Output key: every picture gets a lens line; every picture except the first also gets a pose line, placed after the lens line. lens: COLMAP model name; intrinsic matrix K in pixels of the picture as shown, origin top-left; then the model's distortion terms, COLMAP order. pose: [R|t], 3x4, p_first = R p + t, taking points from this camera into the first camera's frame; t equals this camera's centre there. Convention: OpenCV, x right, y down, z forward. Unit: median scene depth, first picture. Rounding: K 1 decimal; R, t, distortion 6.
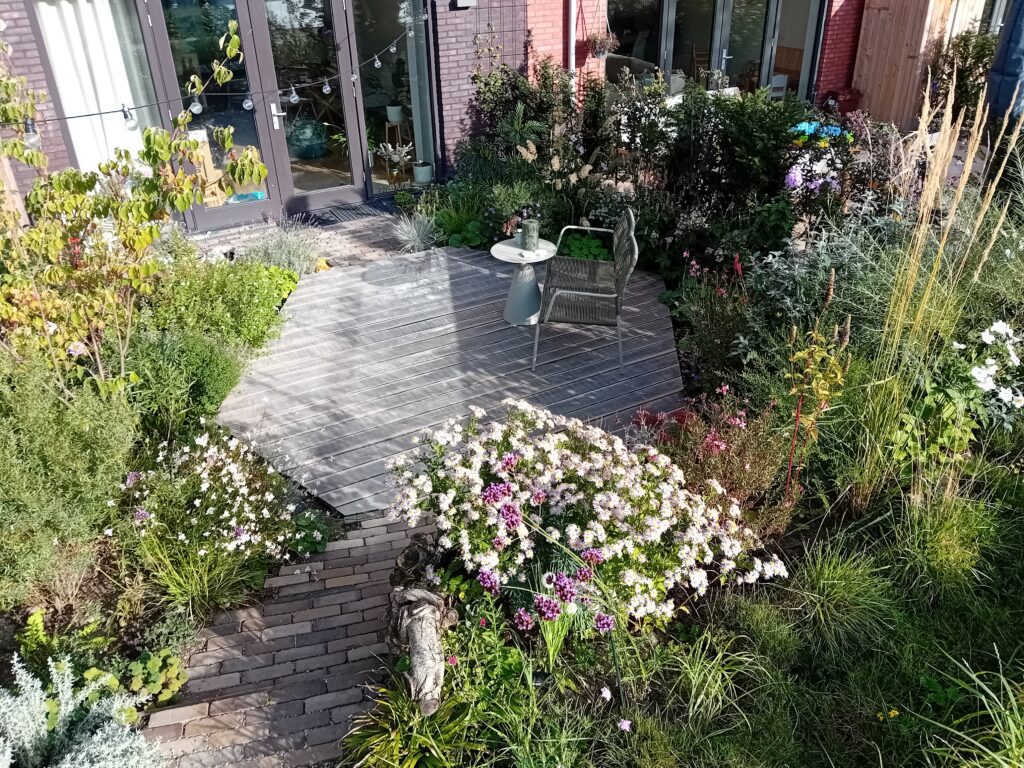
lens RADIAL K [[789.7, 0, 512.0], [0, 789.7, 384.0], [0, 0, 1]] dist [-0.004447, -0.004698]
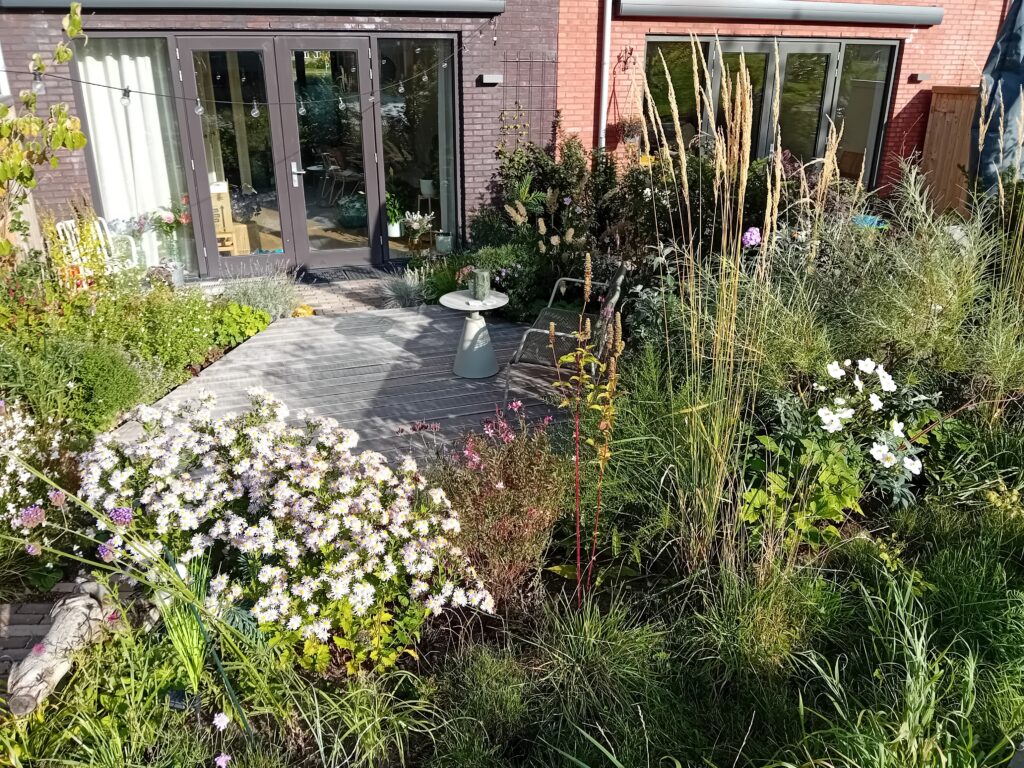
lens RADIAL K [[770.8, 0, 510.5], [0, 770.8, 409.0], [0, 0, 1]] dist [0.014606, 0.001702]
pose [[0.987529, 0.088487, -0.130218, 0.126994], [-0.101106, 0.990452, -0.093714, 0.030724], [0.120682, 0.105711, 0.987047, 0.054515]]
